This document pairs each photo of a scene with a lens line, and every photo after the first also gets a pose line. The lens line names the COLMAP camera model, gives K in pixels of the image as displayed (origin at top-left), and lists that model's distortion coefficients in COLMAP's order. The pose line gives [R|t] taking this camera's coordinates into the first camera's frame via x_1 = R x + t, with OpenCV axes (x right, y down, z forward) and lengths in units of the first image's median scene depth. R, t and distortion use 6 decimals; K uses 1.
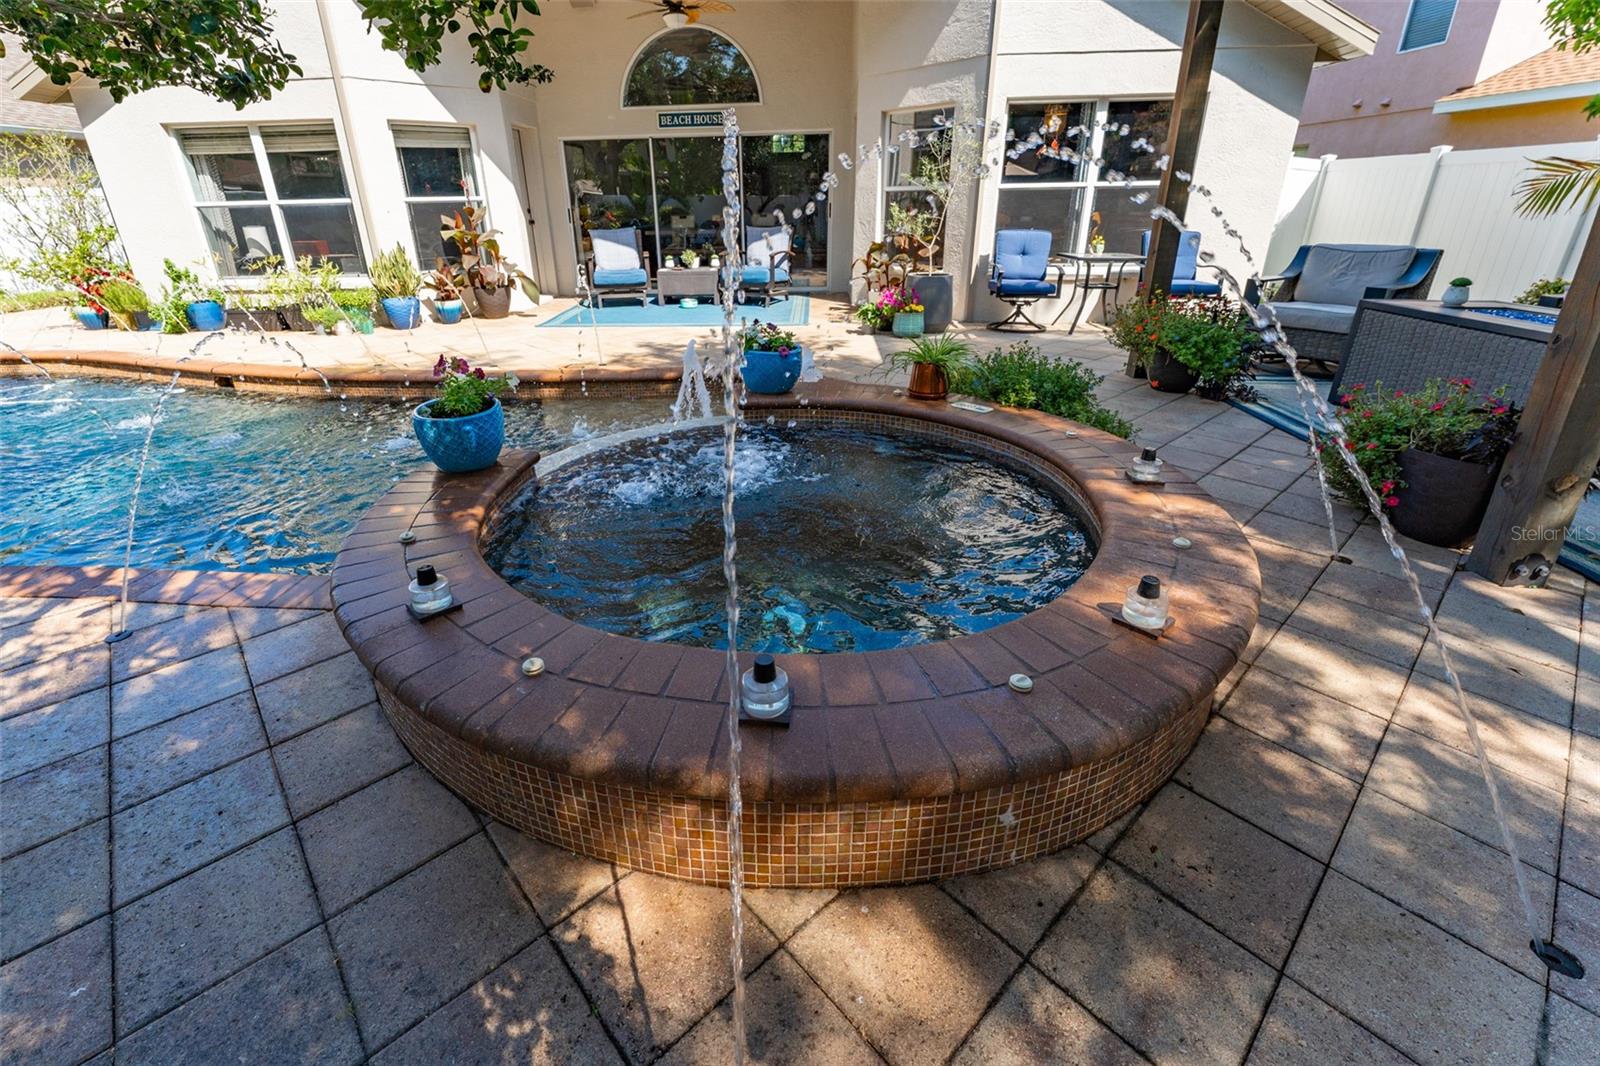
lens RADIAL K [[665.9, 0, 769.7], [0, 665.9, 498.7], [0, 0, 1]] dist [-0.002157, -0.000356]
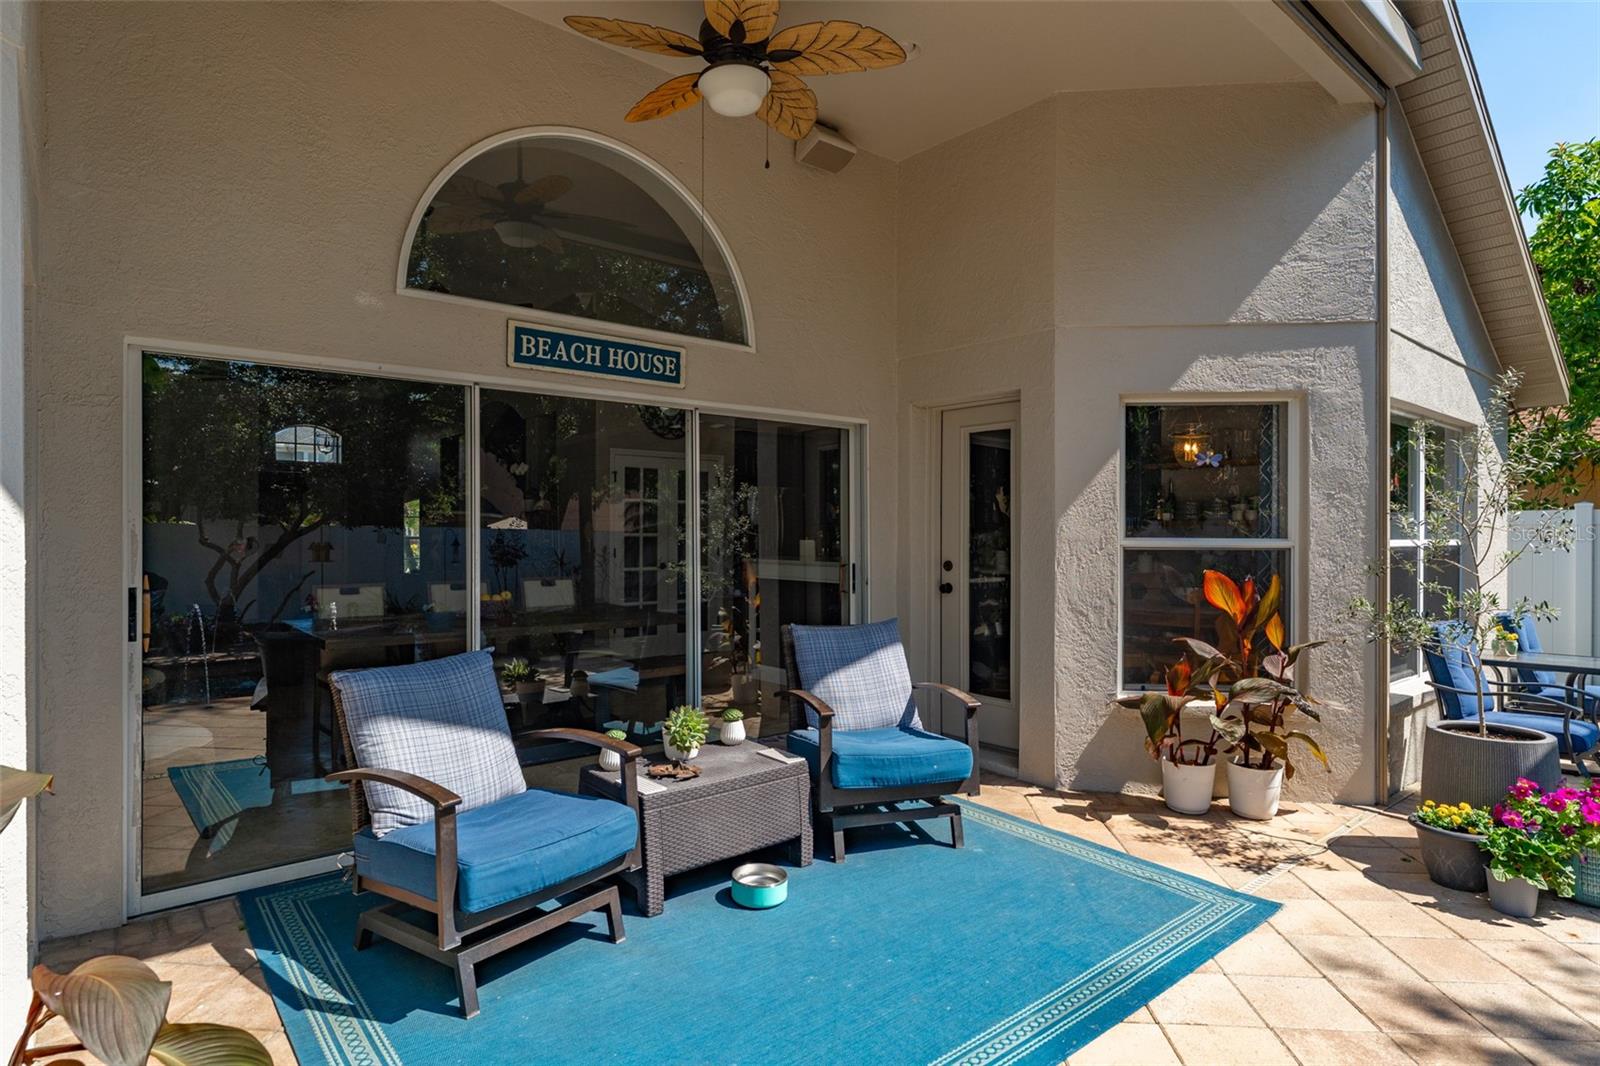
lens RADIAL K [[878.1, 0, 791.3], [0, 878.1, 538.4], [0, 0, 1]] dist [0.017886, -0.000259]
pose [[0.720773, 0.010999, 0.693084, -0.439226], [0.271730, 0.915361, -0.297113, -0.360724], [-0.637690, 0.402483, 0.656779, 0.771349]]
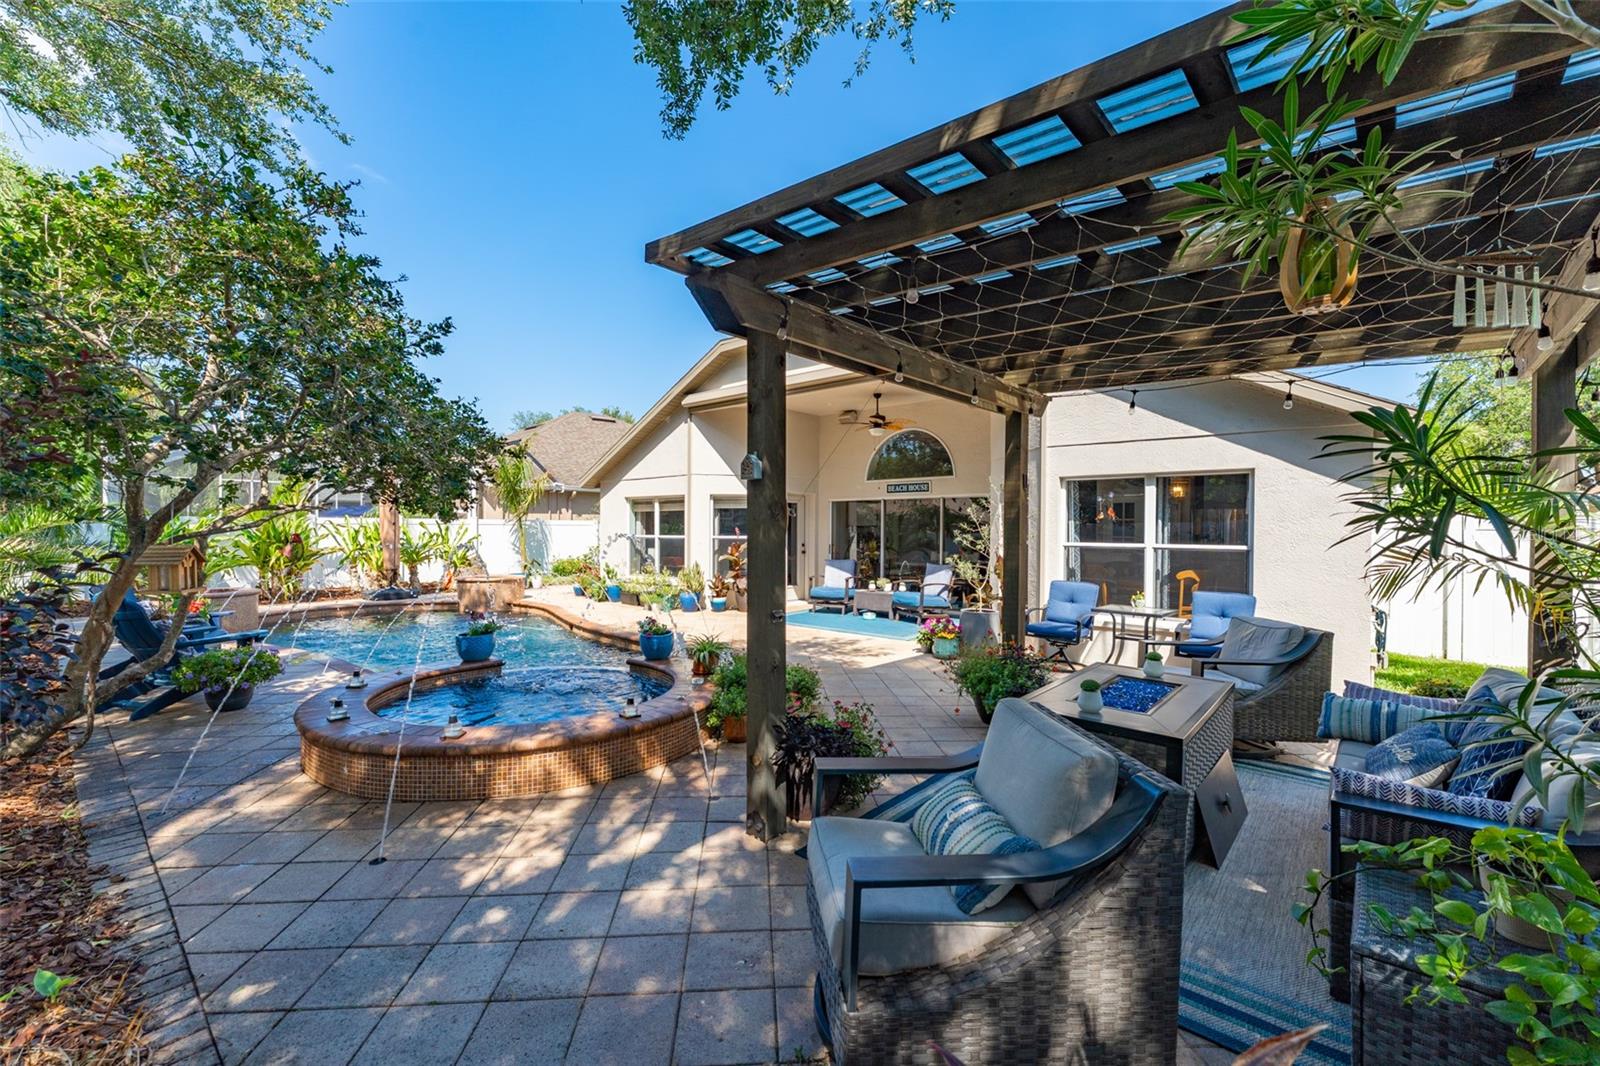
lens RADIAL K [[657.8, 0, 797.2], [0, 657.8, 534.7], [0, 0, 1]] dist [0.001932, -0.000191]
pose [[0.785988, 0.029118, -0.617555, 0.626525], [-0.275311, 0.910866, -0.307452, -0.014128], [0.553558, 0.411674, 0.723947, -0.060507]]
